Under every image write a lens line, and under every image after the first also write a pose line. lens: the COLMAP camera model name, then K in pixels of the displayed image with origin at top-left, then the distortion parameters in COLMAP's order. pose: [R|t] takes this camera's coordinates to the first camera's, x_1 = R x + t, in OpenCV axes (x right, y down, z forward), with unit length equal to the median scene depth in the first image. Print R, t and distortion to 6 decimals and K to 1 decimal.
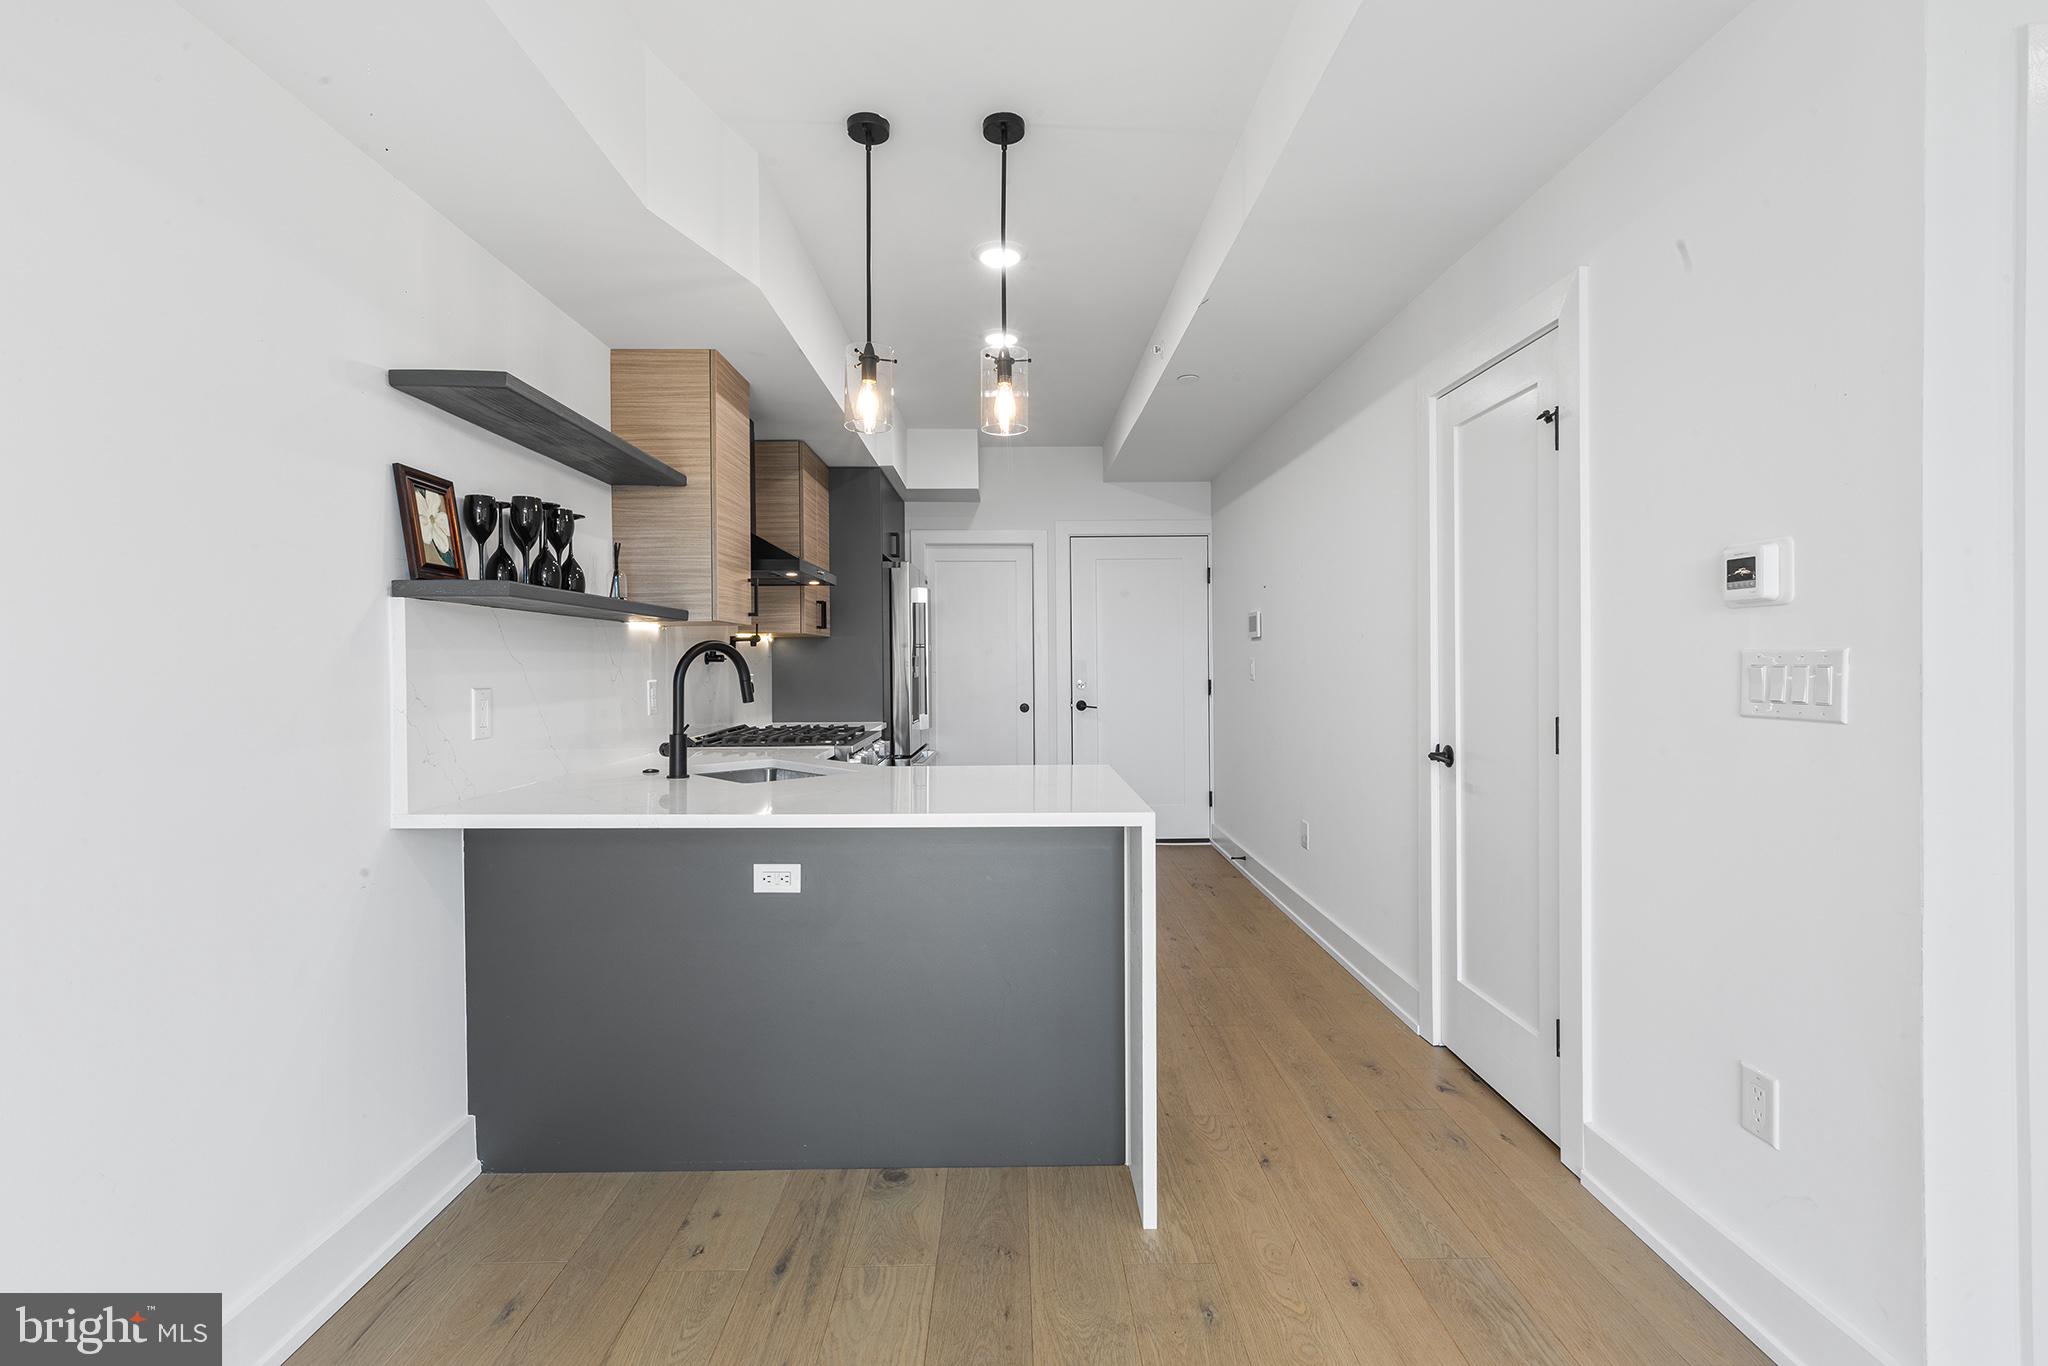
lens RADIAL K [[927.2, 0, 1019.1], [0, 927.2, 665.1], [0, 0, 1]] dist [0.003643, 0.000697]
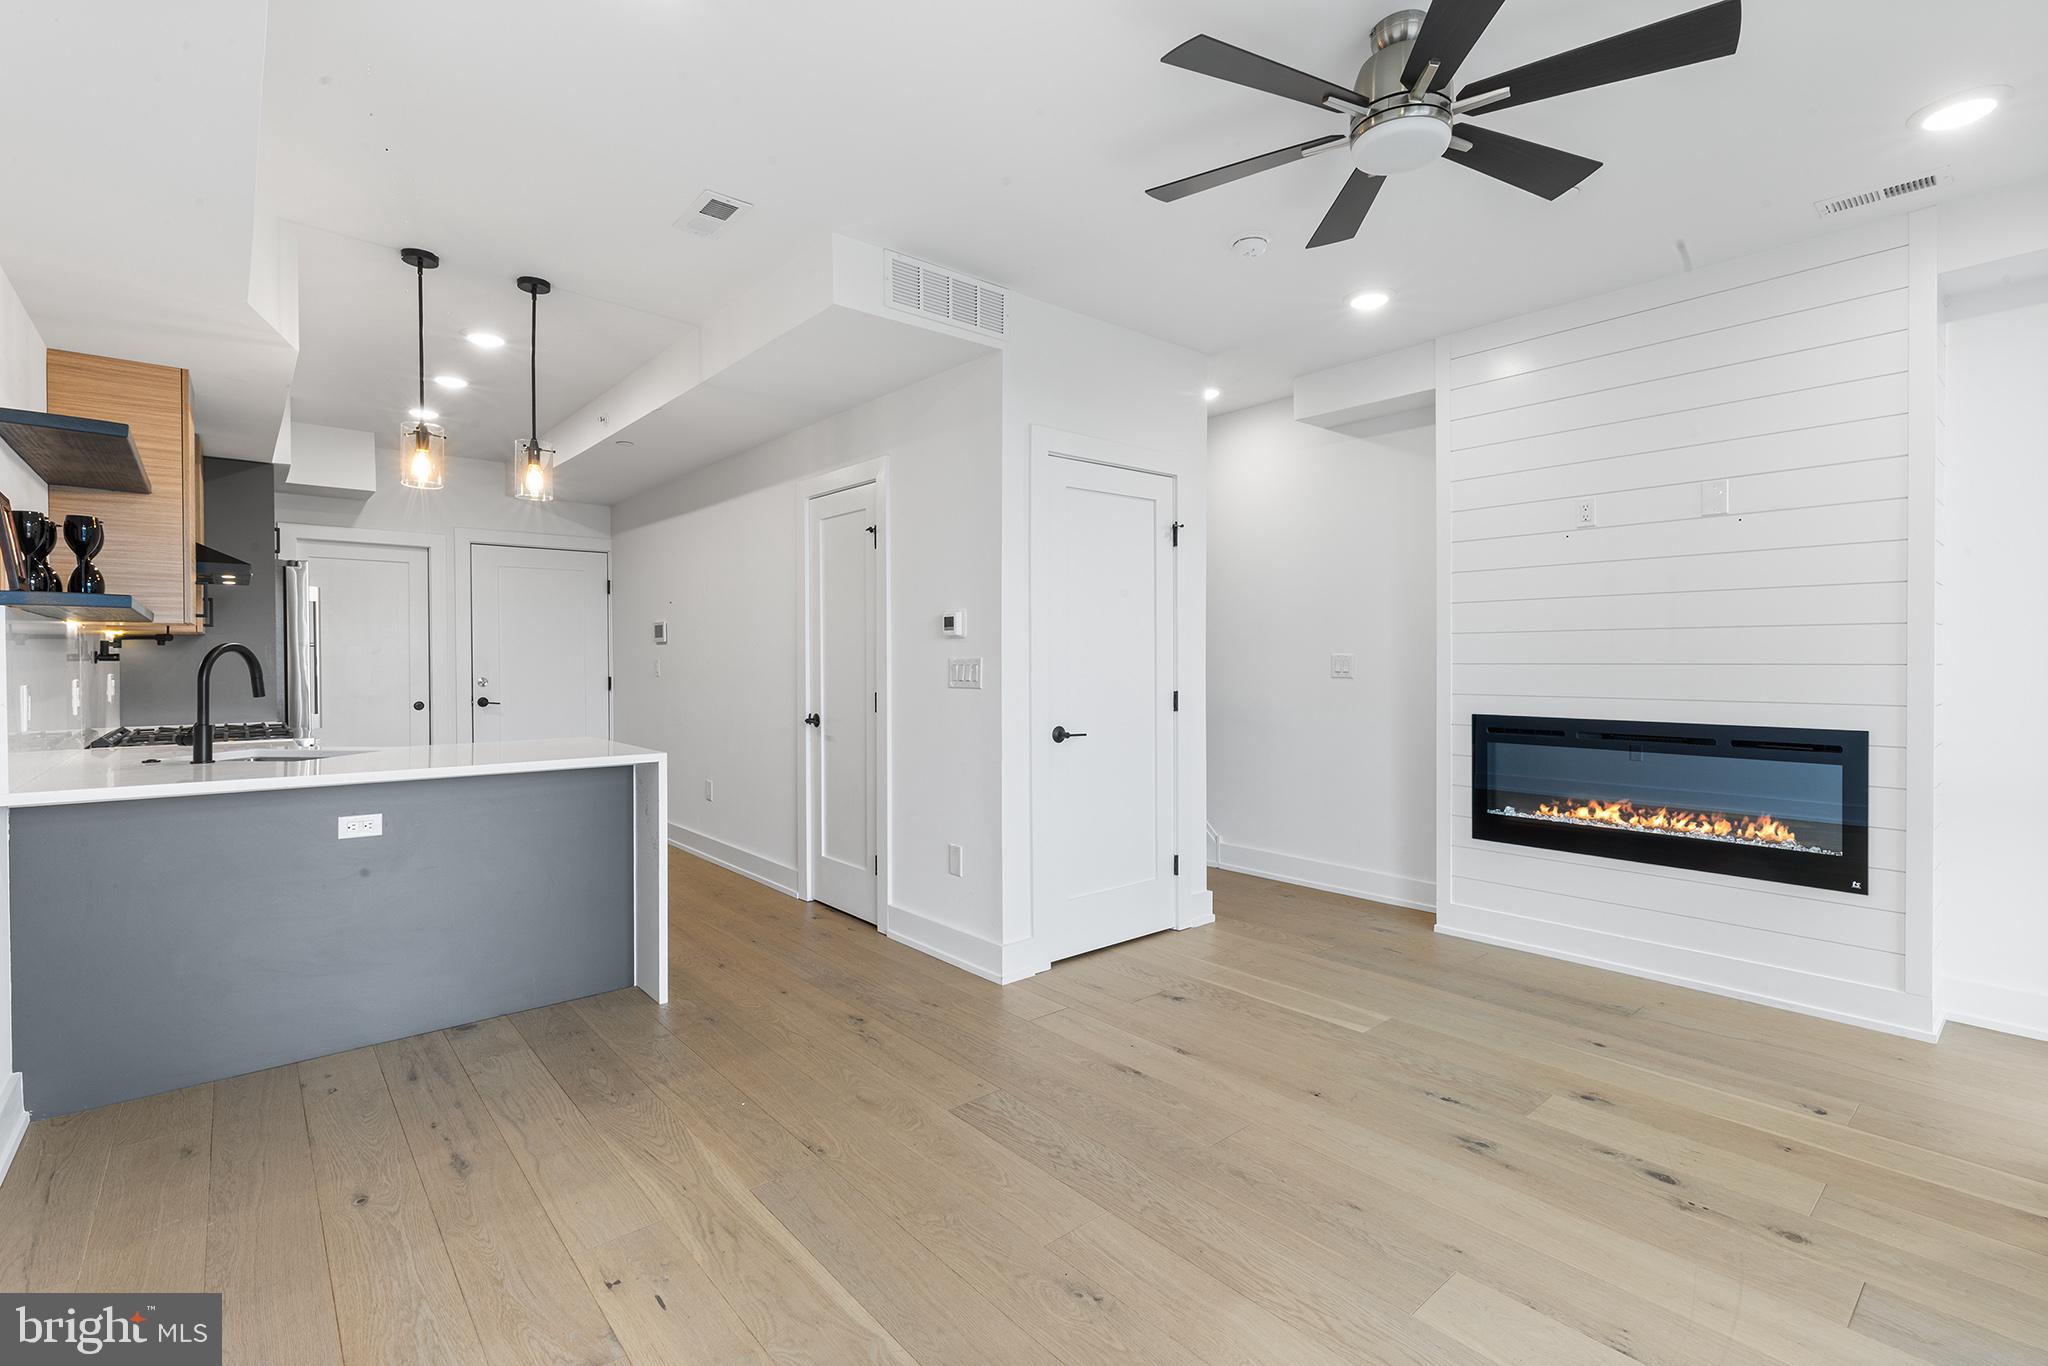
lens RADIAL K [[927.2, 0, 1024.1], [0, 927.2, 676.0], [0, 0, 1]] dist [0.003643, 0.000697]
pose [[0.768914, -0.007645, 0.639306, -0.350911], [-0.000268, 0.999925, 0.012280, -0.000098], [-0.639352, -0.009613, 0.768854, -0.571816]]
